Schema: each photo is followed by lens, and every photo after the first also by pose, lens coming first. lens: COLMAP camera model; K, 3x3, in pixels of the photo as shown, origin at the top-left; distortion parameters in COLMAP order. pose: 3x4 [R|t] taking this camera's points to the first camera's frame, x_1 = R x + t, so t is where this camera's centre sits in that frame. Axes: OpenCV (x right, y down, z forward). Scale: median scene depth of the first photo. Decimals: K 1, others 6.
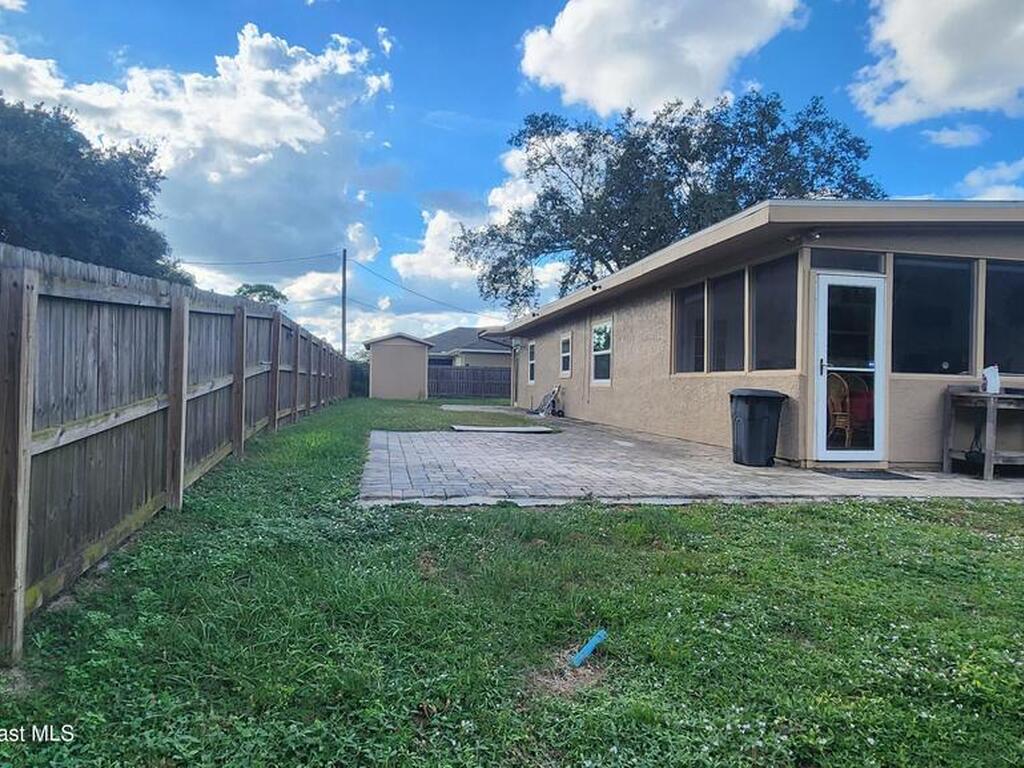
lens RADIAL K [[699.3, 0, 511.1], [0, 699.3, 371.9], [0, 0, 1]] dist [0.004698, -0.002280]
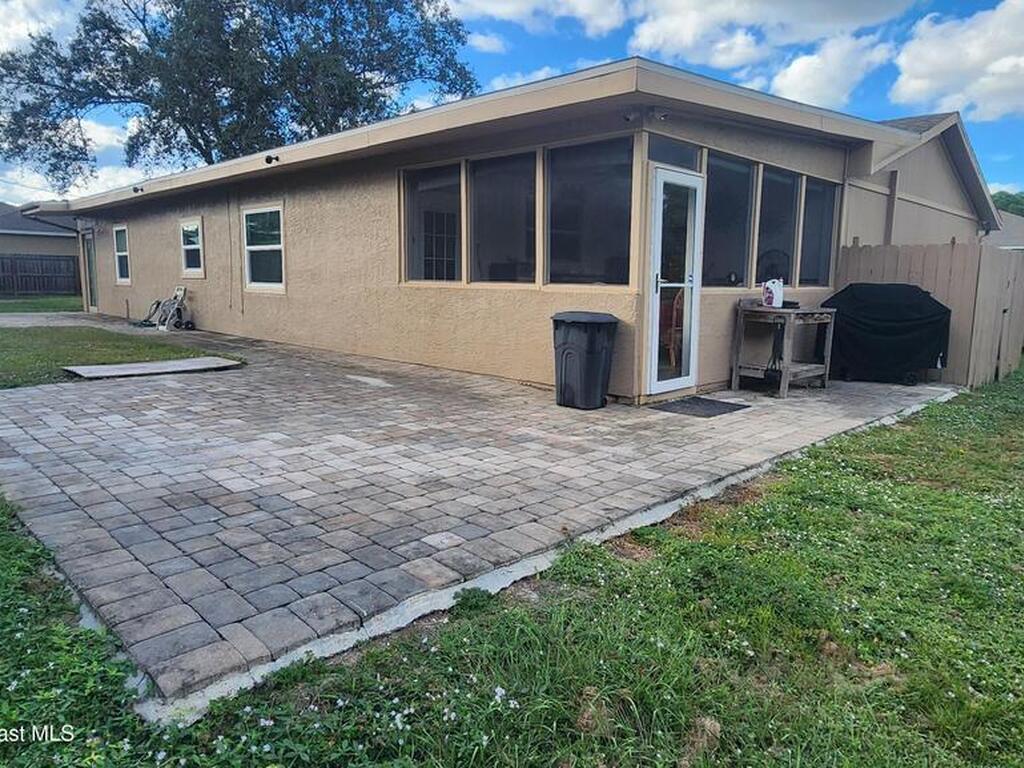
lens RADIAL K [[701.8, 0, 504.8], [0, 701.8, 371.1], [0, 0, 1]] dist [0.000691, 0.001445]
pose [[0.823791, -0.088240, 0.559984, -0.176029], [-0.004570, 0.986746, 0.162210, -0.037740], [-0.566875, -0.136186, 0.812469, 0.402054]]
